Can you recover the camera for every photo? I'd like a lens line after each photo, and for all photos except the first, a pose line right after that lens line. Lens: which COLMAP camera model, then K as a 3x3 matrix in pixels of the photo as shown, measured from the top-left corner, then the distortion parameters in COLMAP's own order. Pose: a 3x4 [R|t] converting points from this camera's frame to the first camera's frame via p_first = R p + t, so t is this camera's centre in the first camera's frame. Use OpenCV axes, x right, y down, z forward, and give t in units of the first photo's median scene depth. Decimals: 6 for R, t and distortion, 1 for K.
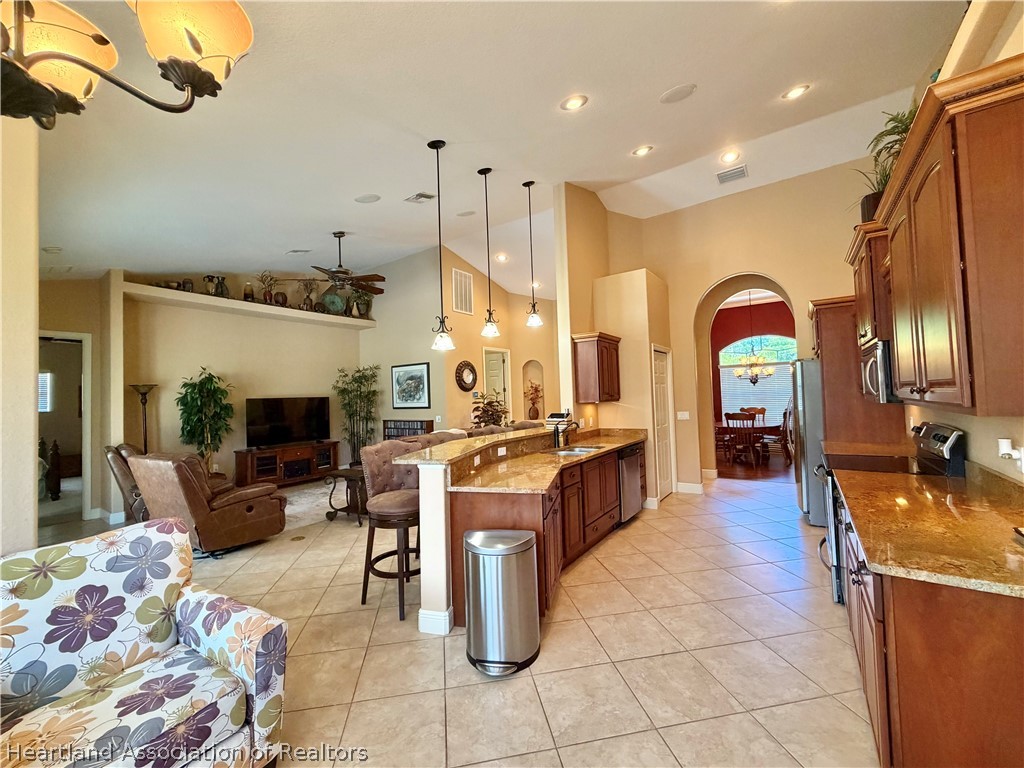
lens RADIAL K [[403.8, 0, 512.0], [0, 403.8, 384.0], [0, 0, 1]] dist [-0.001056, -0.000058]
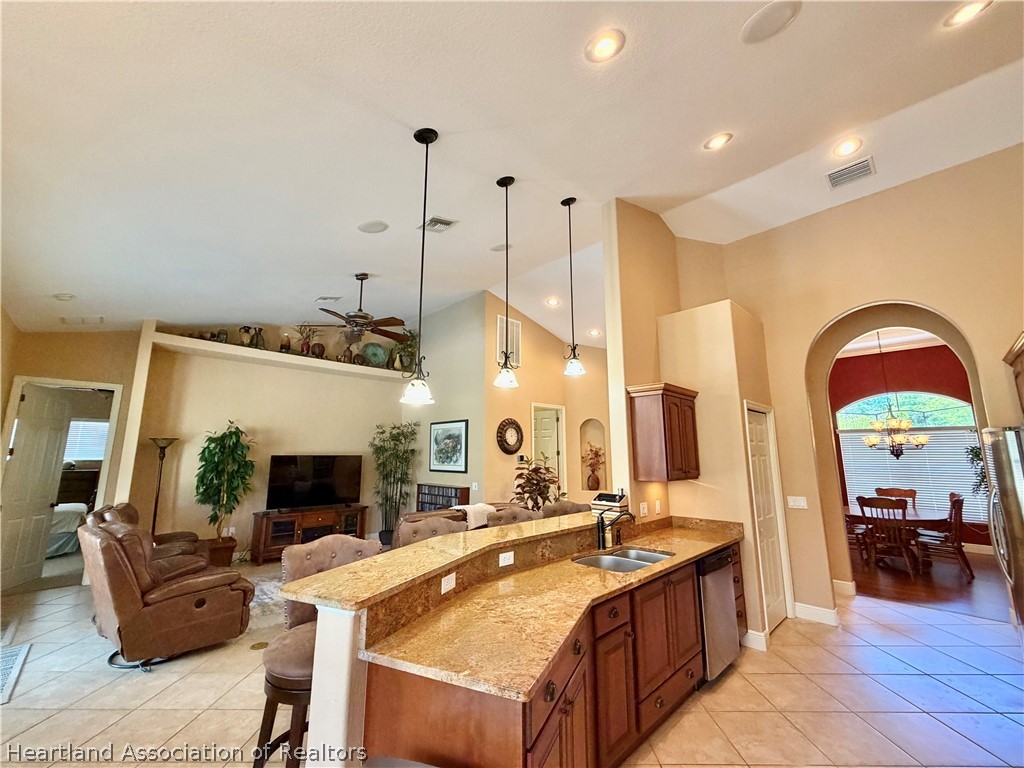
lens RADIAL K [[405.4, 0, 512.0], [0, 405.4, 384.0], [0, 0, 1]] dist [0.001086, -0.000116]
pose [[0.983244, 0.002036, -0.182283, 0.060214], [-0.027455, 0.990186, -0.137035, -0.014696], [0.180215, 0.139743, 0.973650, 0.182458]]
